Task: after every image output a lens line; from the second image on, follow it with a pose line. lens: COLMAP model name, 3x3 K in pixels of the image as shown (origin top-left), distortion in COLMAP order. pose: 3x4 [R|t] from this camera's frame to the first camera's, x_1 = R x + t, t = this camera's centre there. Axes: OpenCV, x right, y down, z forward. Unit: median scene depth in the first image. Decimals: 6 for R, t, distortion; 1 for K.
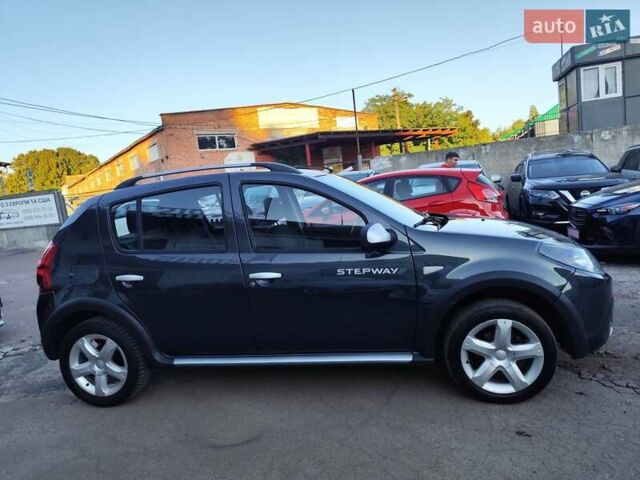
lens RADIAL K [[451.7, 0, 321.4], [0, 451.7, 239.7], [0, 0, 1]] dist [-0.003836, -0.003486]
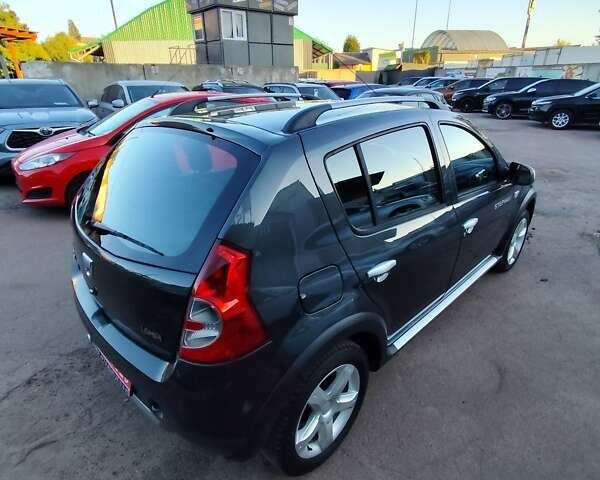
lens RADIAL K [[356.3, 0, 300.0], [0, 356.3, 240.0], [0, 0, 1]] dist [0.001677, 0.000788]
pose [[0.560067, -0.240450, 0.792785, -0.228425], [0.036918, 0.963247, 0.266069, -0.023143], [-0.827624, -0.119749, 0.548360, 0.212764]]
